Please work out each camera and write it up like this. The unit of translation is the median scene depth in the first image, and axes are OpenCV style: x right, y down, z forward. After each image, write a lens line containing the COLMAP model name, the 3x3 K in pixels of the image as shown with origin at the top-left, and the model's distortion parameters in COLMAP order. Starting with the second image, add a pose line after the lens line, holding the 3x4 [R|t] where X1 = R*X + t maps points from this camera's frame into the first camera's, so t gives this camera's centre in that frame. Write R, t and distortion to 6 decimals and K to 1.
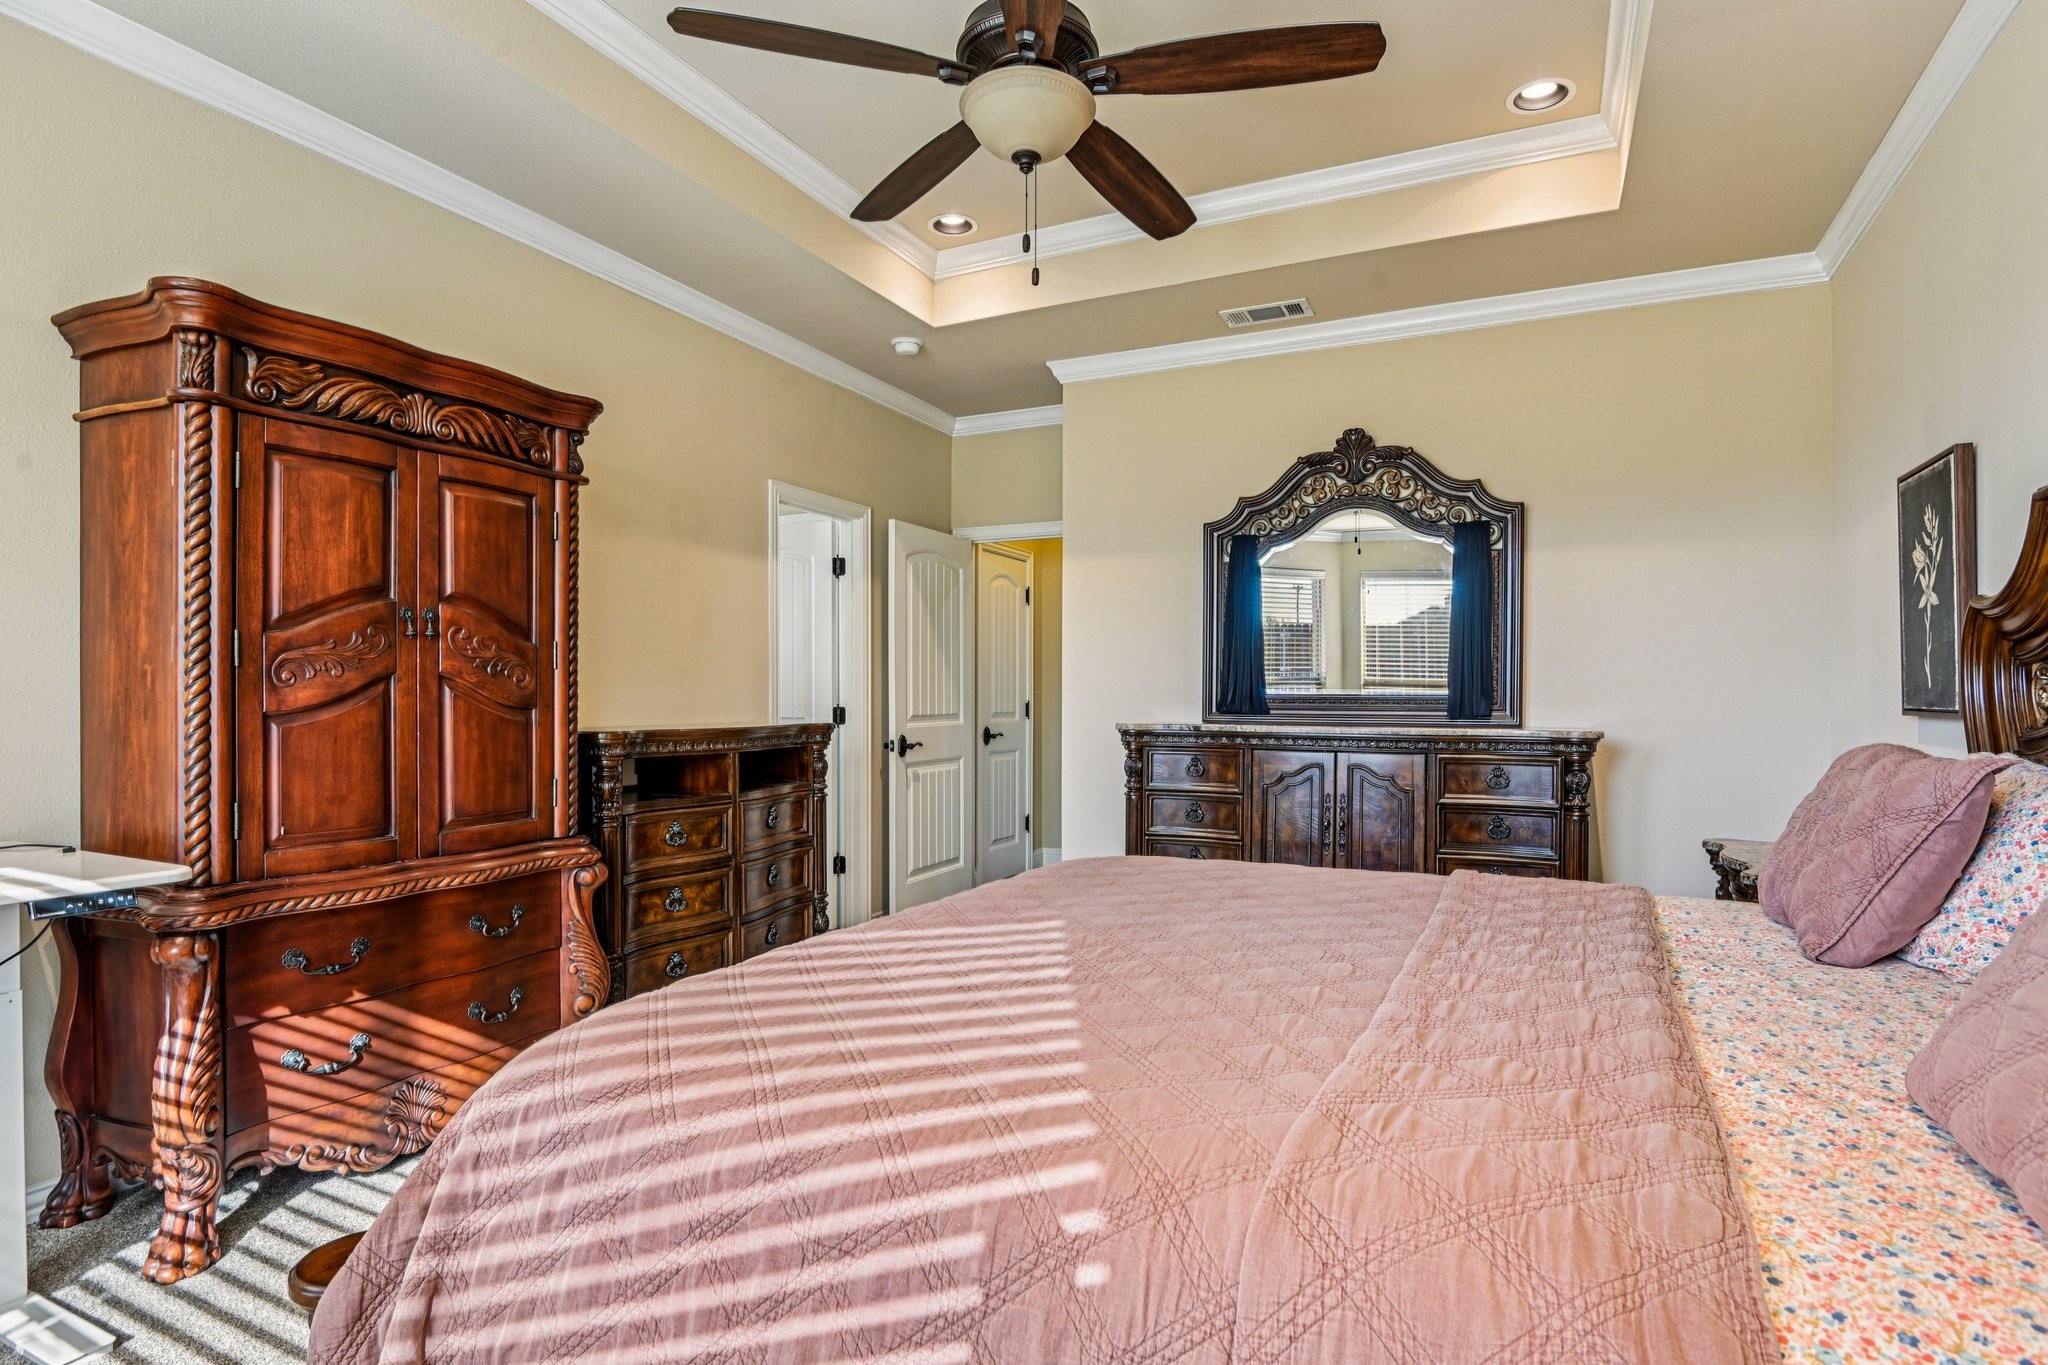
lens RADIAL K [[1062.1, 0, 1024.6], [0, 1062.1, 699.5], [0, 0, 1]] dist [-0.014996, -0.006855]
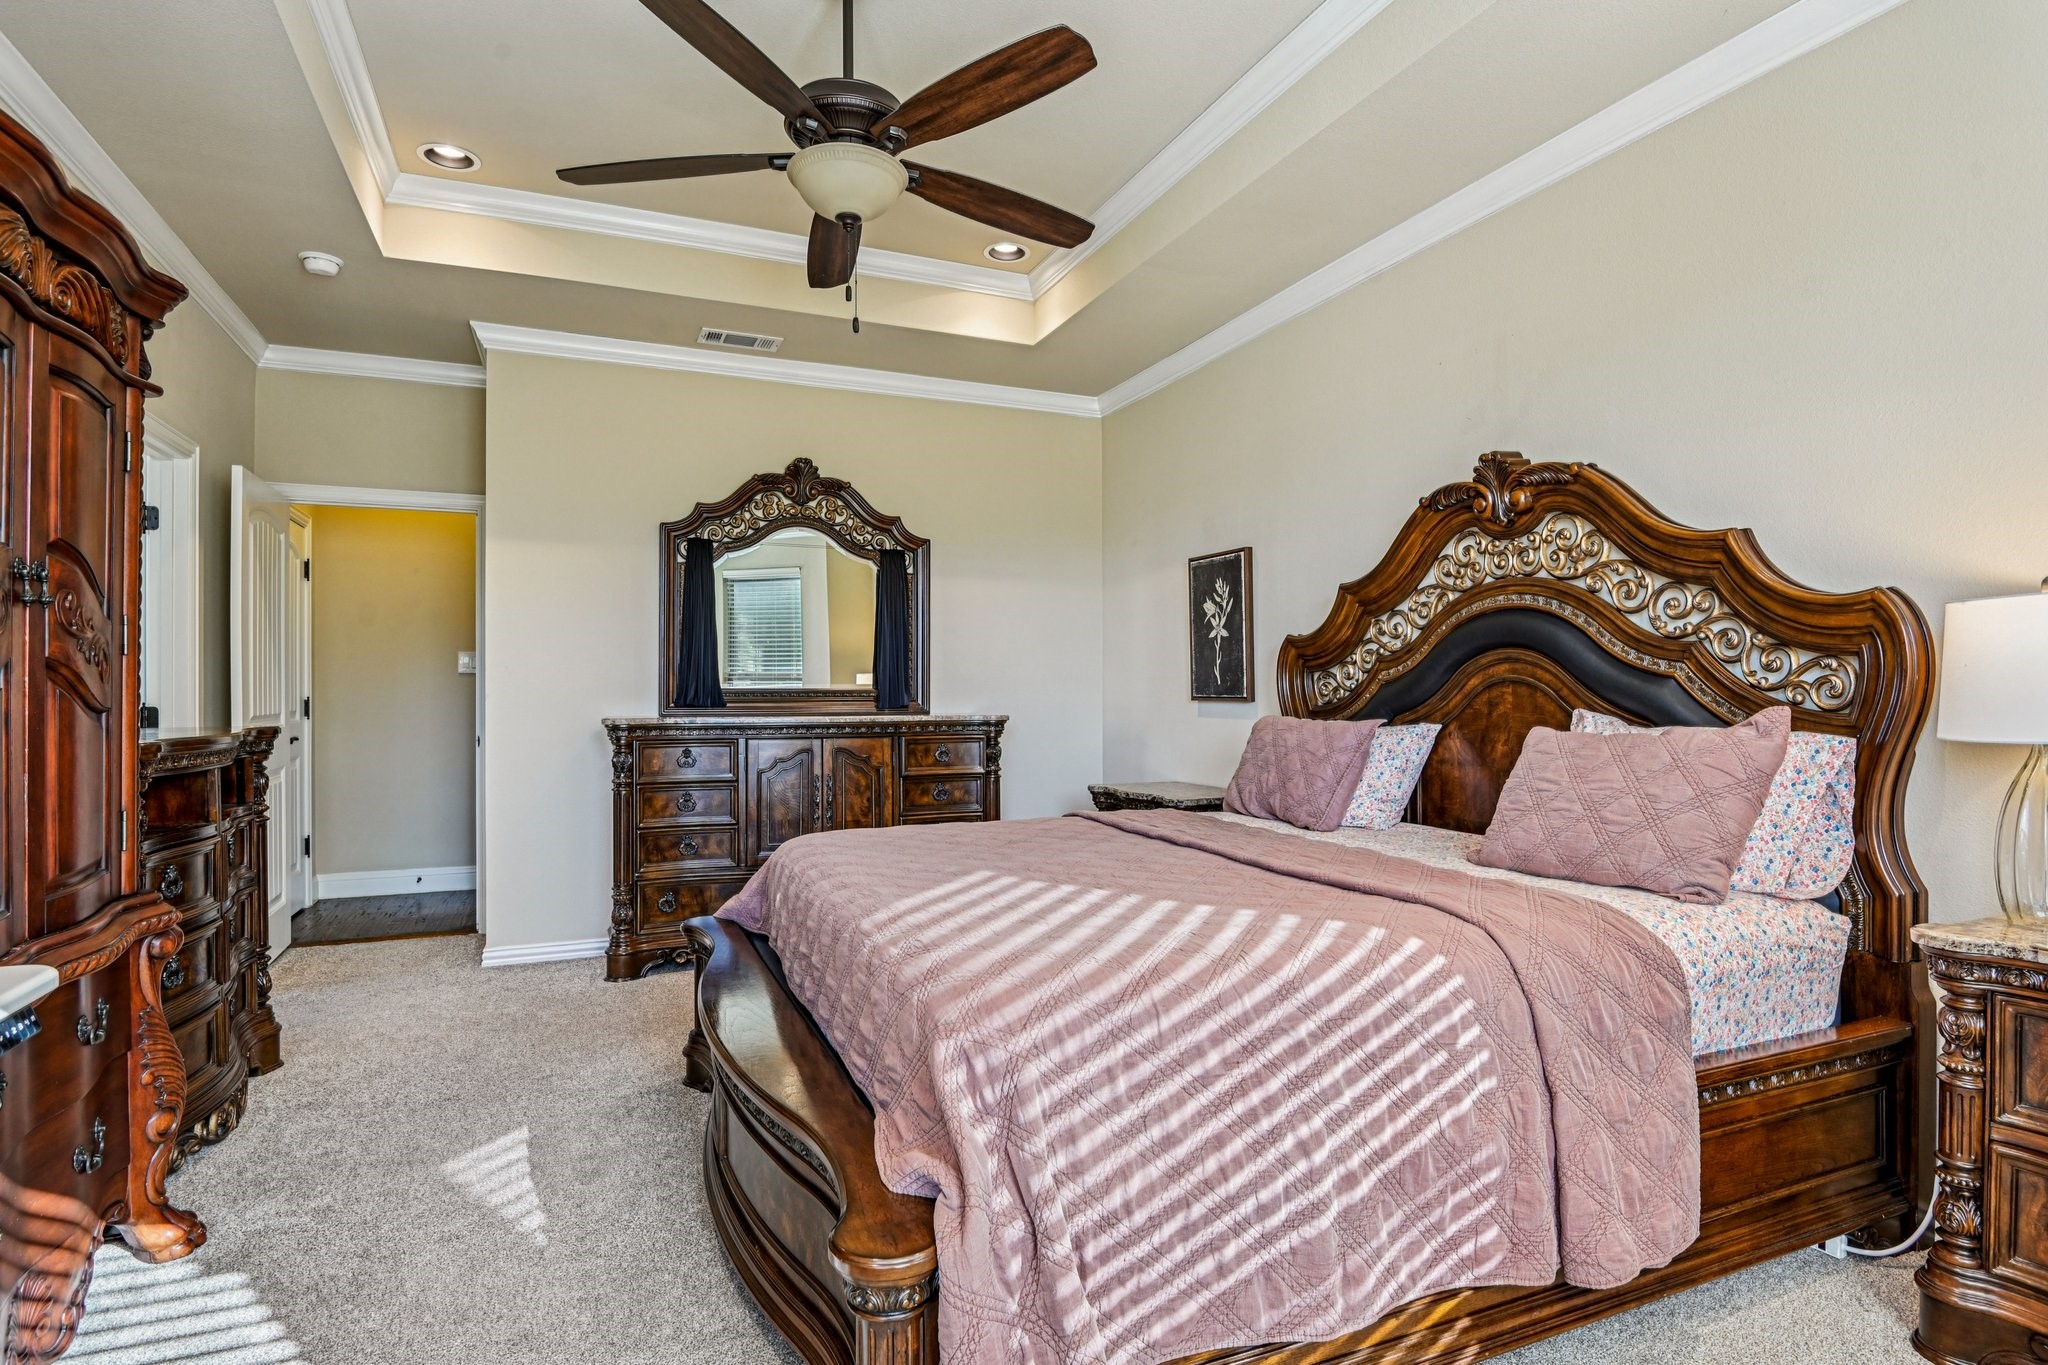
lens RADIAL K [[1062.1, 0, 1040.1], [0, 1062.1, 677.6], [0, 0, 1]] dist [-0.014996, -0.006855]
pose [[0.641937, 0.006050, 0.766734, -0.431076], [0.005191, 0.999912, -0.012236, -0.001277], [-0.766740, 0.011835, 0.641849, 0.068050]]
